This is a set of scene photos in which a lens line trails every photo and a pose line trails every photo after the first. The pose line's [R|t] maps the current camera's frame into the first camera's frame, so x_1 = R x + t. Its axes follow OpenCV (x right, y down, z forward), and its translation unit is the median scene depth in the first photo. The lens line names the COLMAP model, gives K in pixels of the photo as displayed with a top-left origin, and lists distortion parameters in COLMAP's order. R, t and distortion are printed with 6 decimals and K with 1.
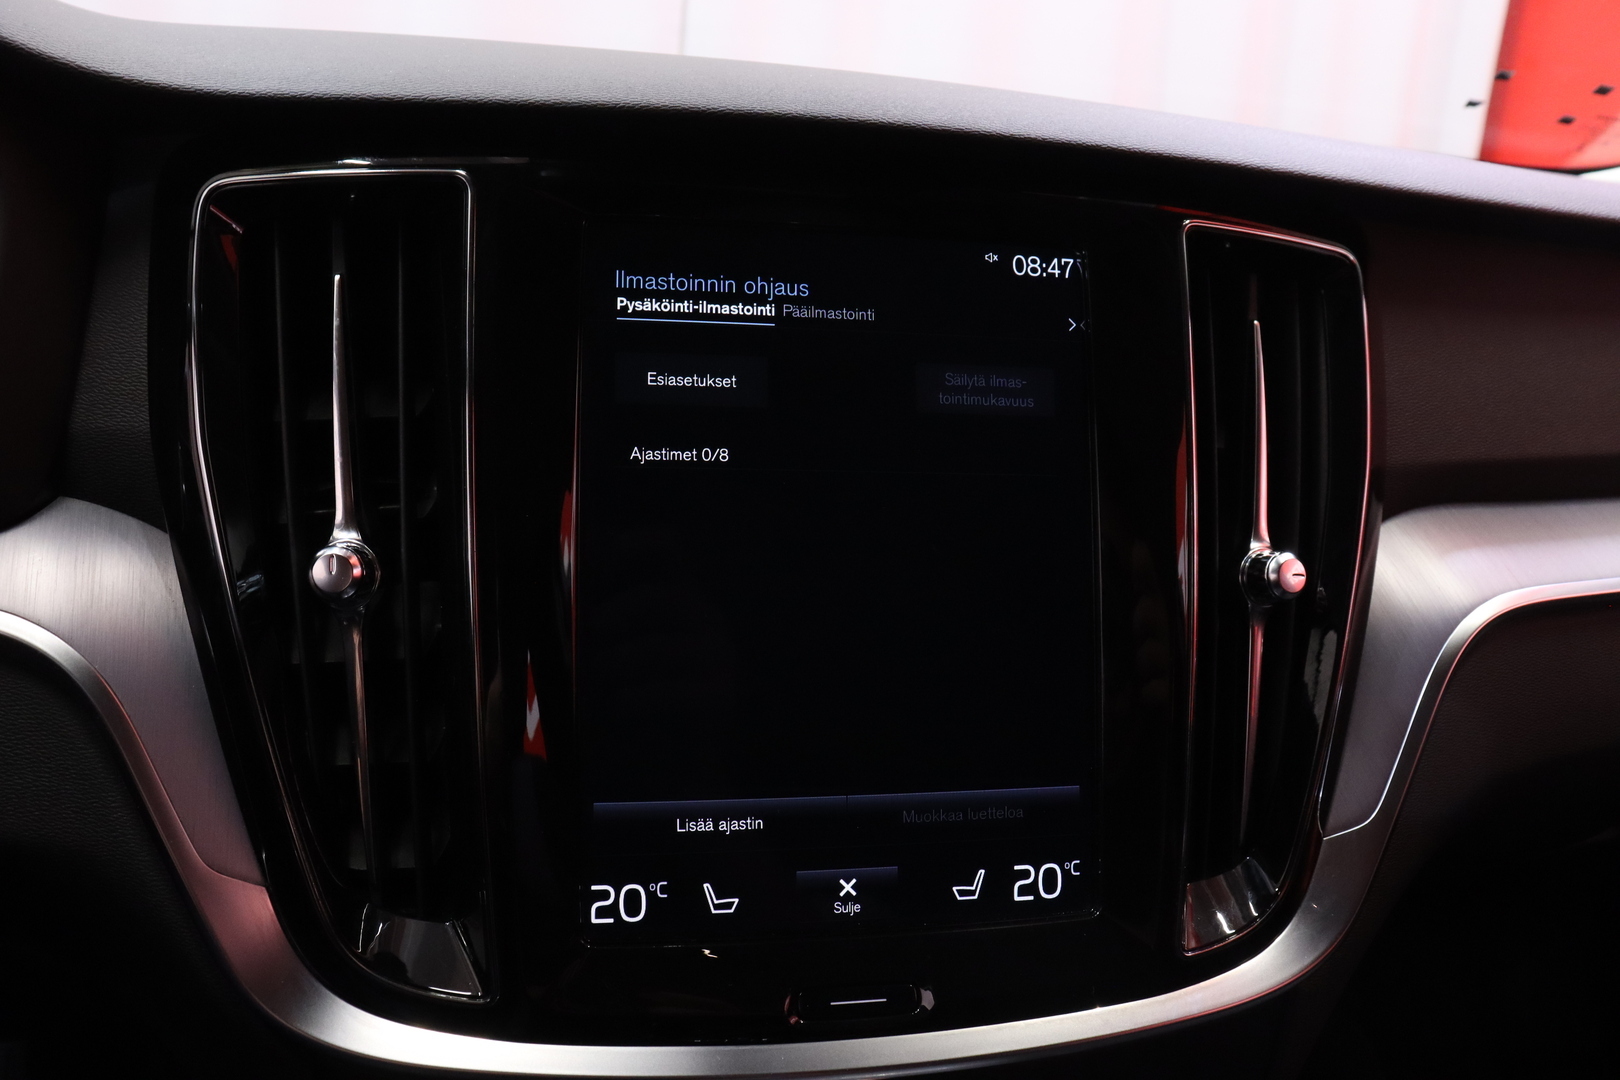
lens RADIAL K [[1426.4, 0, 822.6], [0, 1426.4, 514.9], [0, 0, 1]] dist [-0.143609, 0.095631]
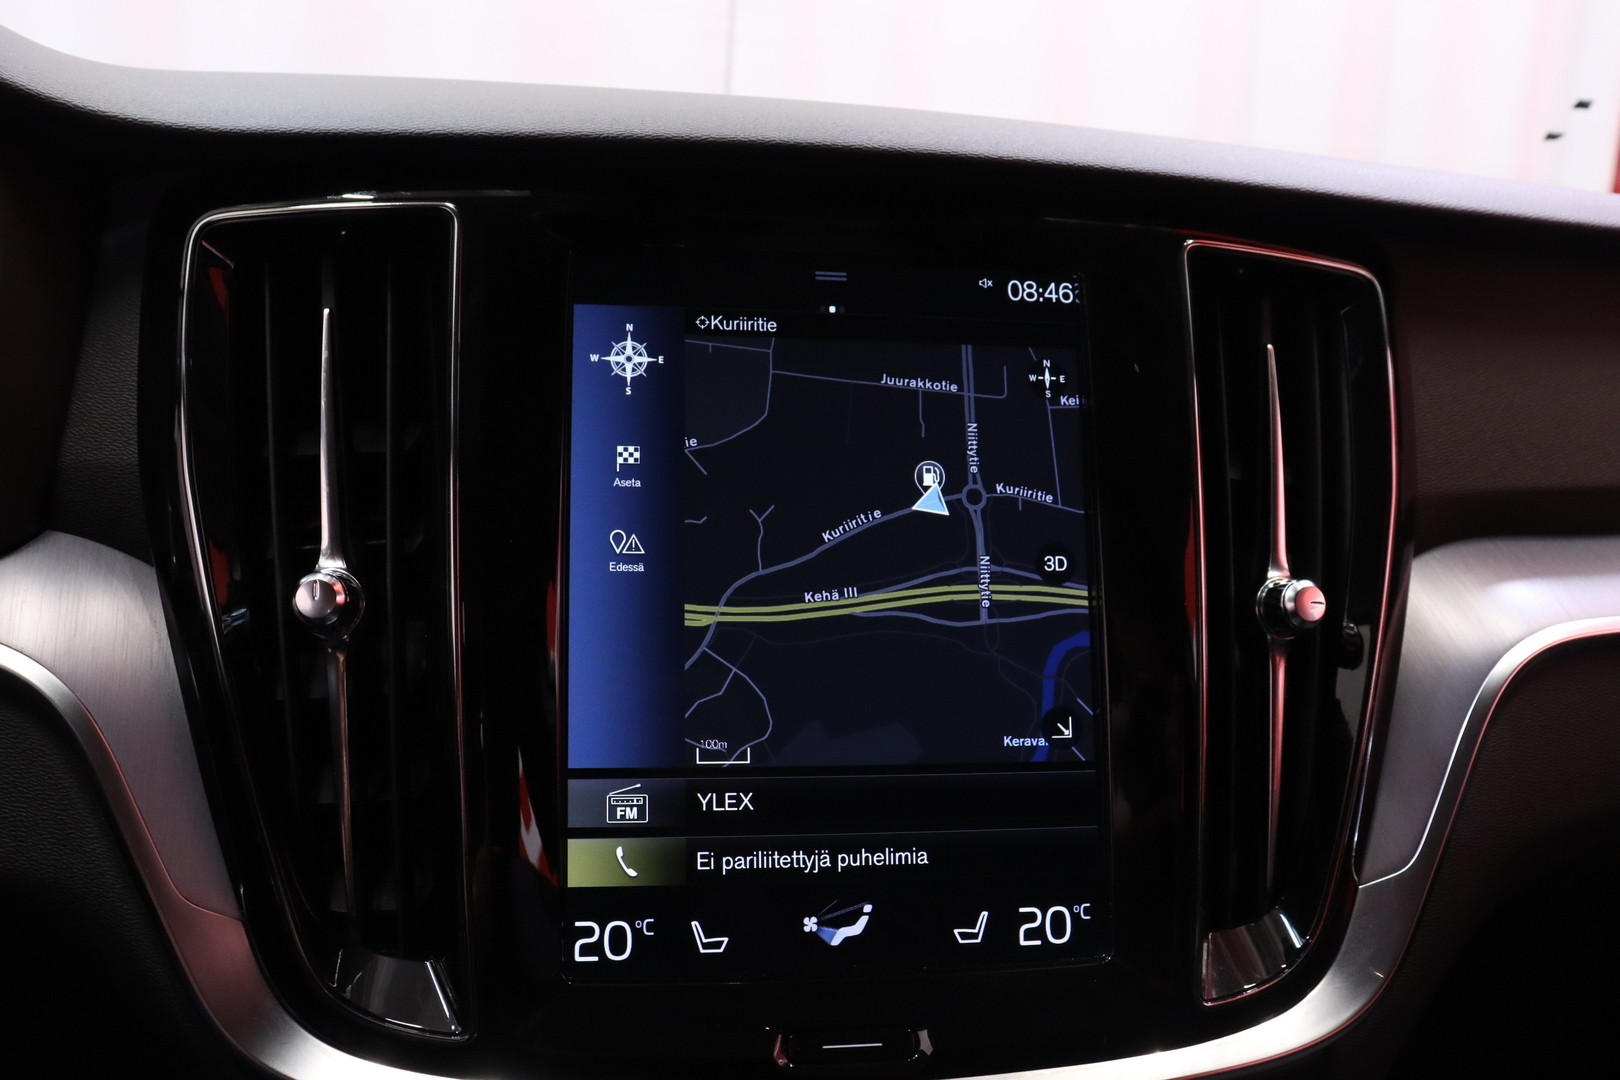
lens RADIAL K [[1583.0, 0, 815.5], [0, 1583.0, 499.1], [0, 0, 1]] dist [-0.082605, 0.000000]
pose [[0.998543, -0.016349, -0.051432, 0.059151], [0.011789, 0.996074, -0.087737, 0.066981], [0.052664, 0.087003, 0.994815, -0.090437]]
